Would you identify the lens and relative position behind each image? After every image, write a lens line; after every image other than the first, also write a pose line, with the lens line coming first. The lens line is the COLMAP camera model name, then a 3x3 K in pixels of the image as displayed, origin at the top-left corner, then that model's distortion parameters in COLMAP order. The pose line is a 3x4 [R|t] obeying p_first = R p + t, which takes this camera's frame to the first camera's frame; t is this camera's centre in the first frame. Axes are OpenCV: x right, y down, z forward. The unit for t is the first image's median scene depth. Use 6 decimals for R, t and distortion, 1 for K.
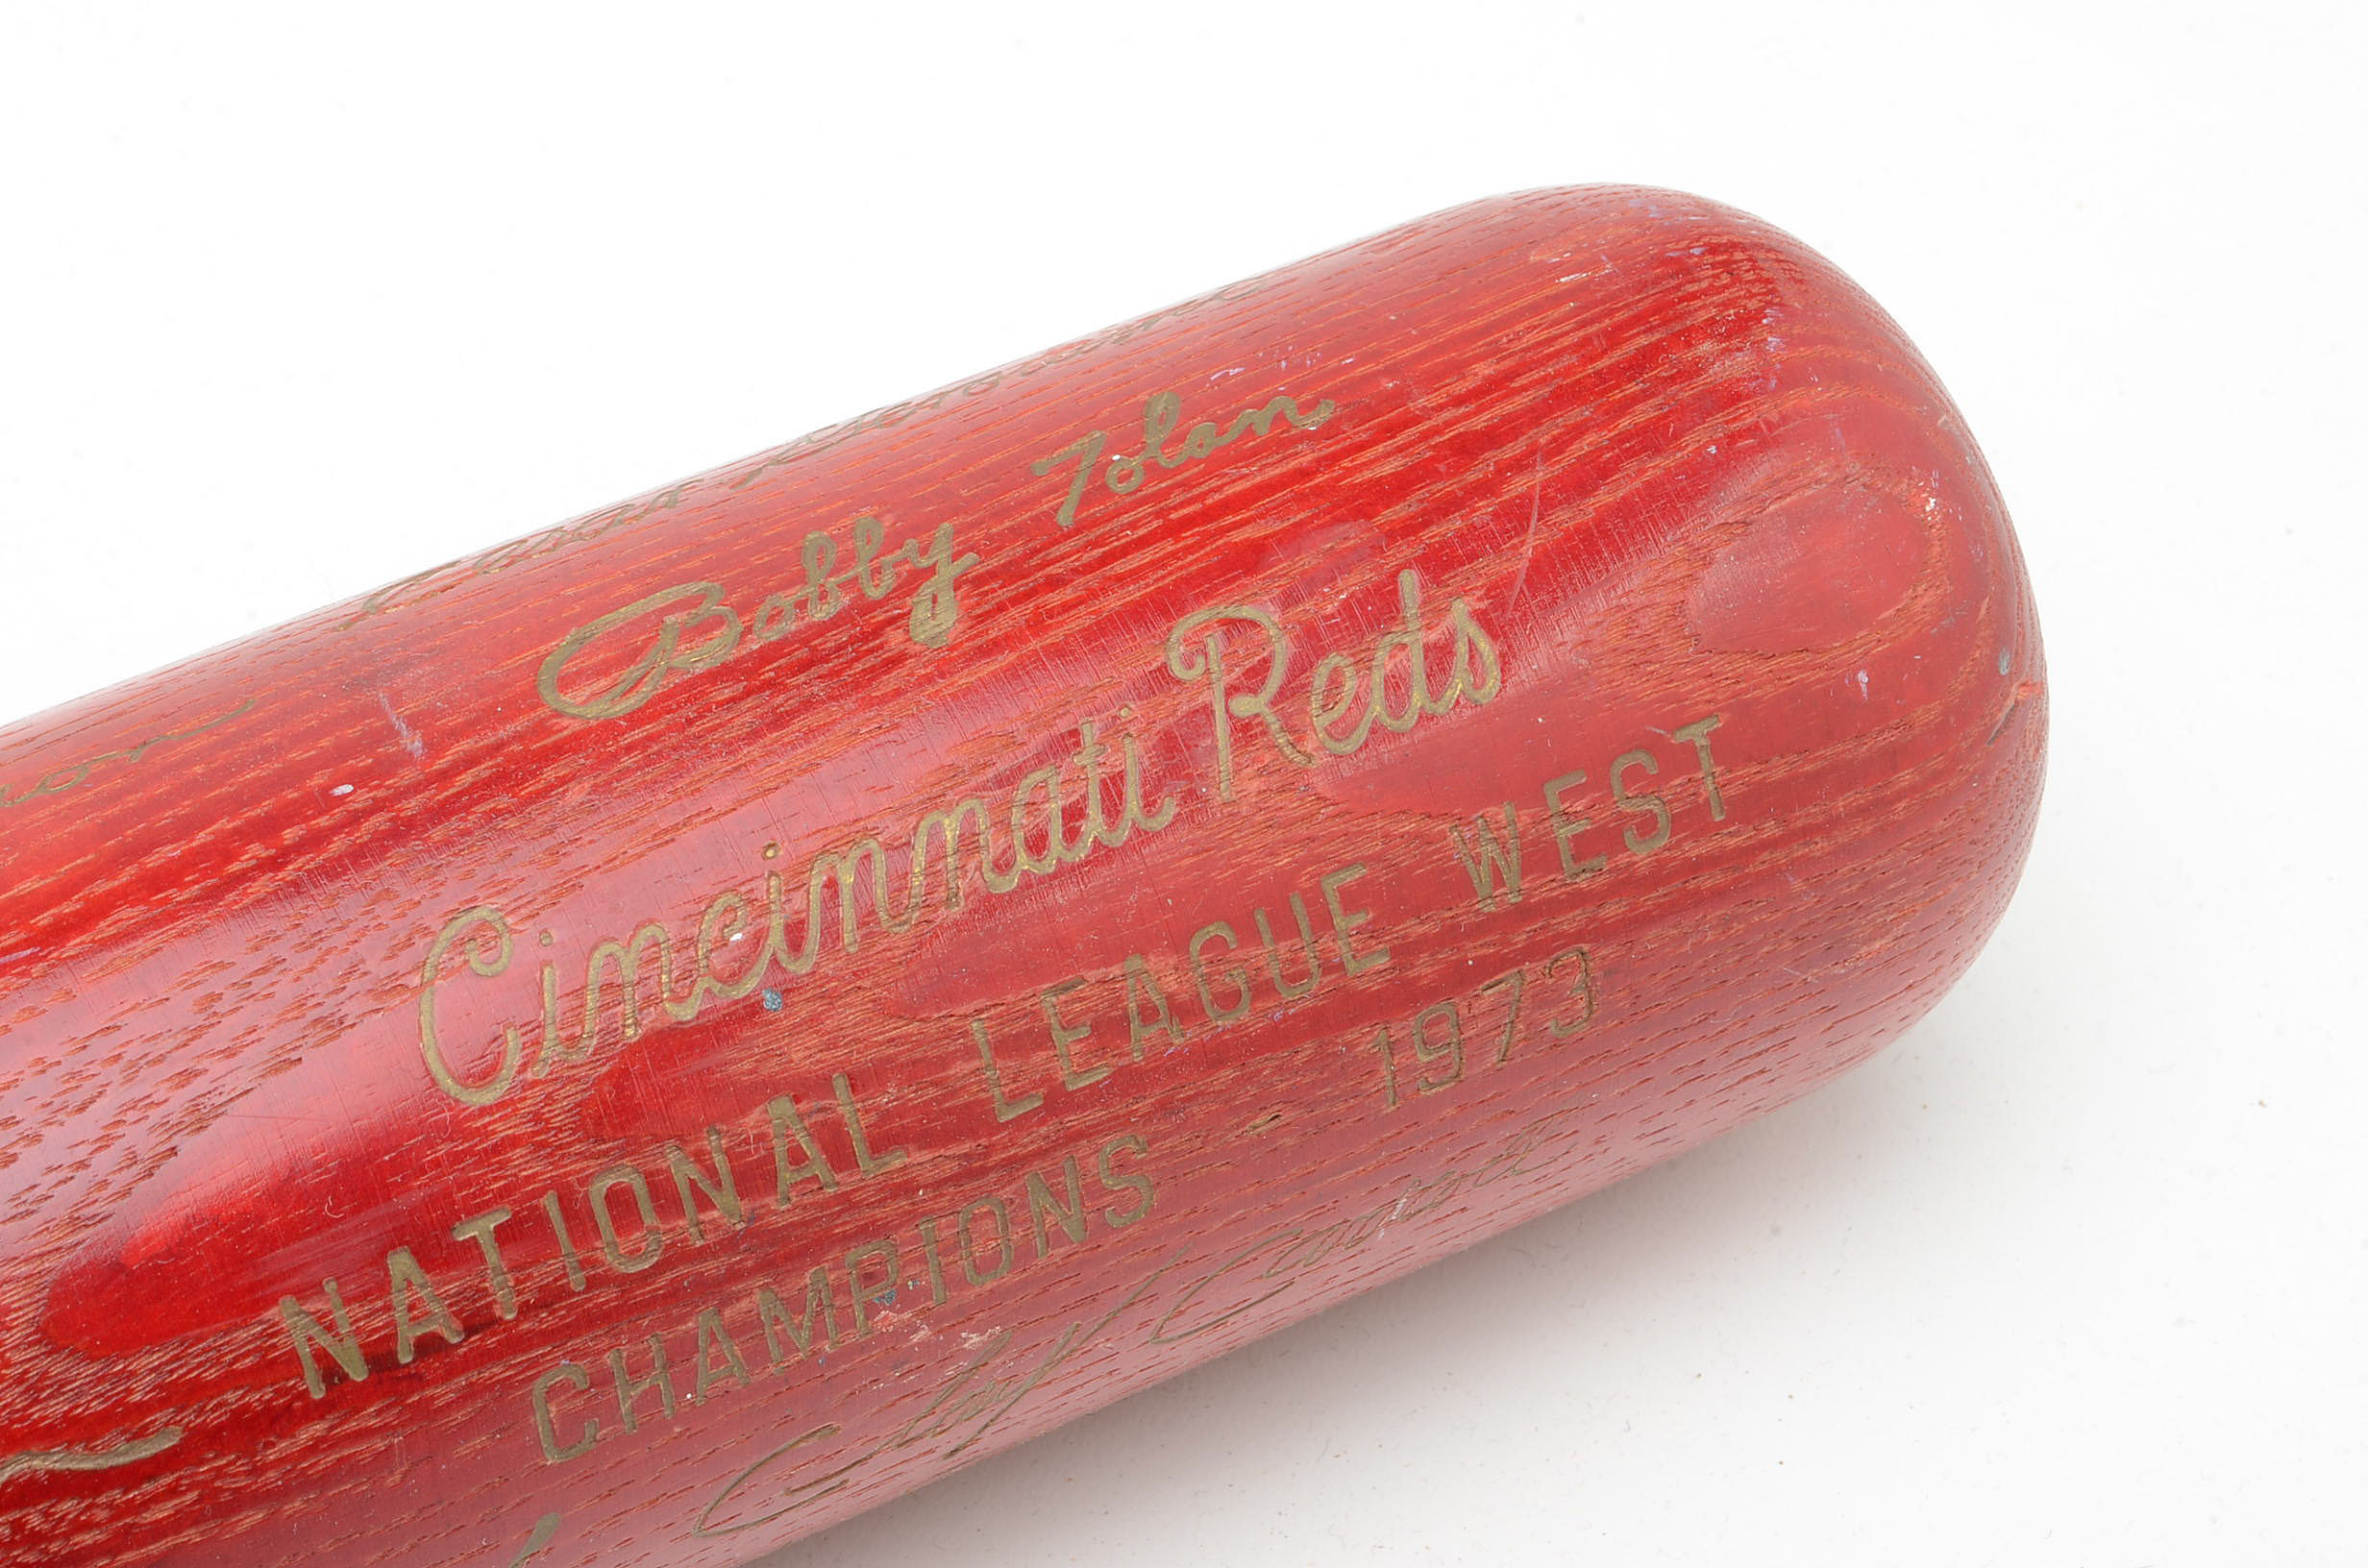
lens RADIAL K [[5195.7, 0, 1184.0], [0, 5195.7, 784.0], [0, 0, 1]] dist [0.018802, 0.145516]
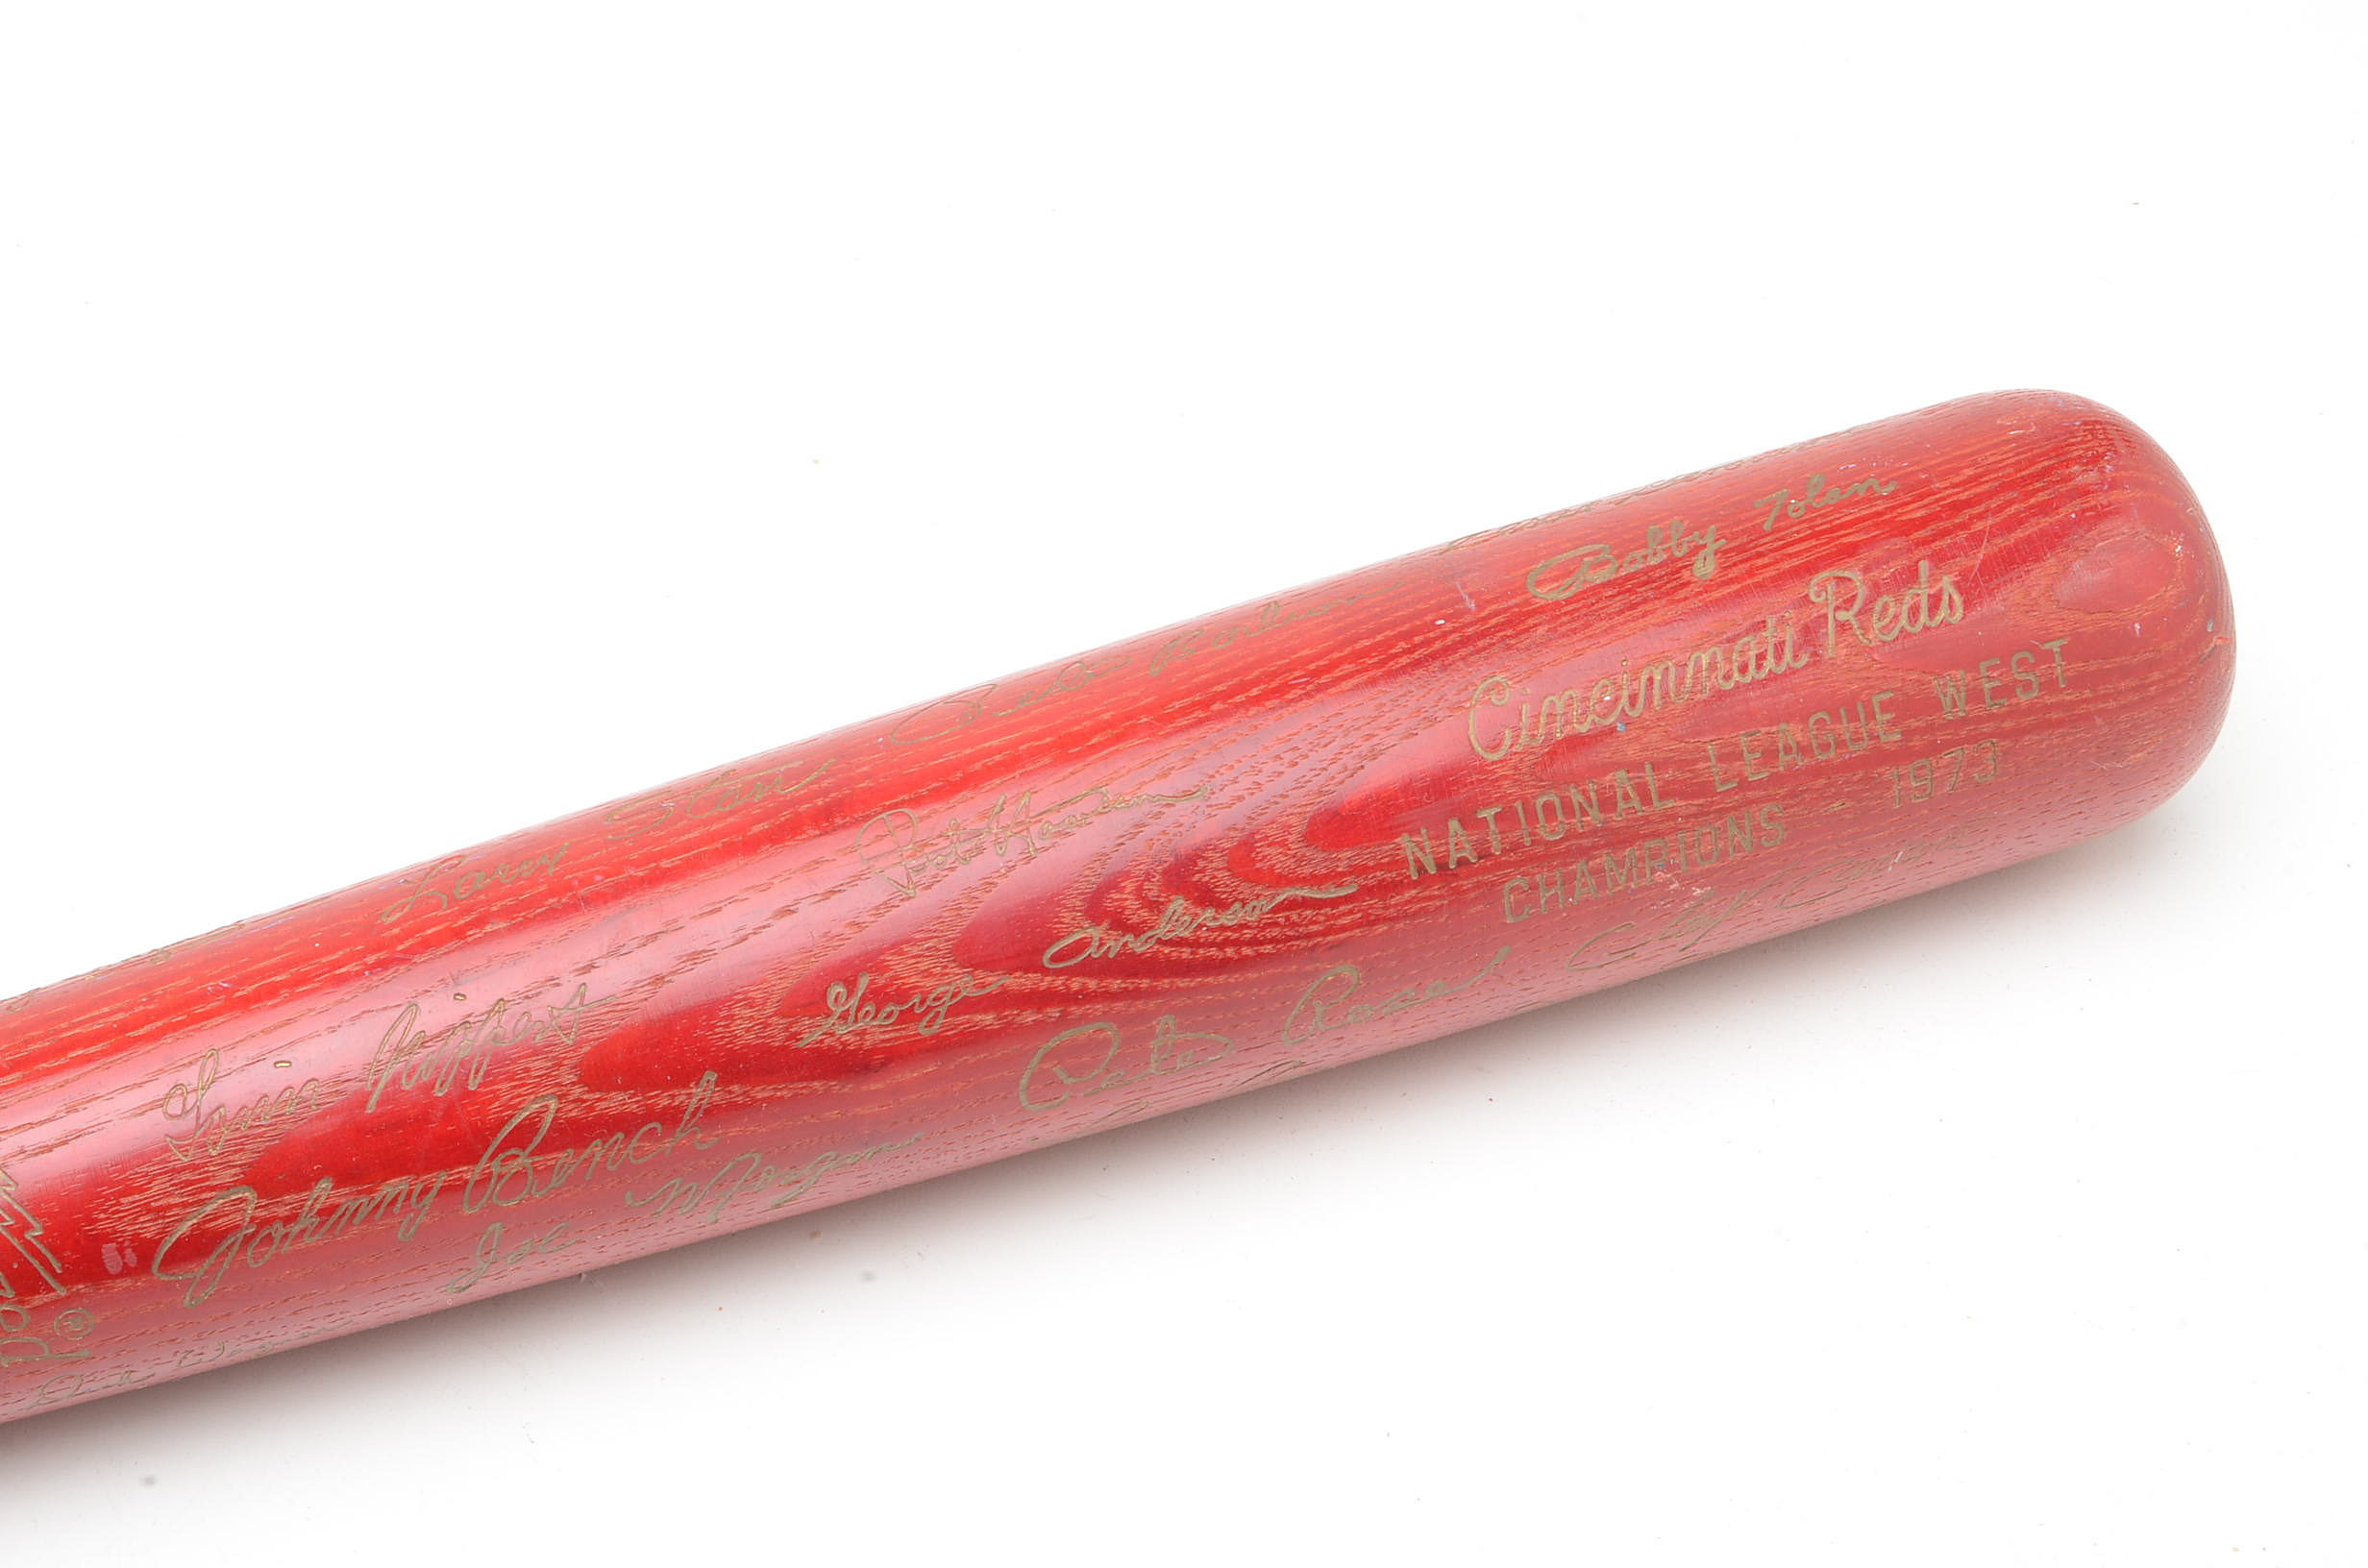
lens RADIAL K [[4010.1, 0, 1184.0], [0, 4010.1, 784.0], [0, 0, 1]] dist [-0.002070, 0.053144]
pose [[0.983169, 0.074088, -0.167000, 0.026822], [-0.074859, 0.997193, 0.001682, 0.075286], [0.166656, 0.010848, 0.985956, -0.736500]]
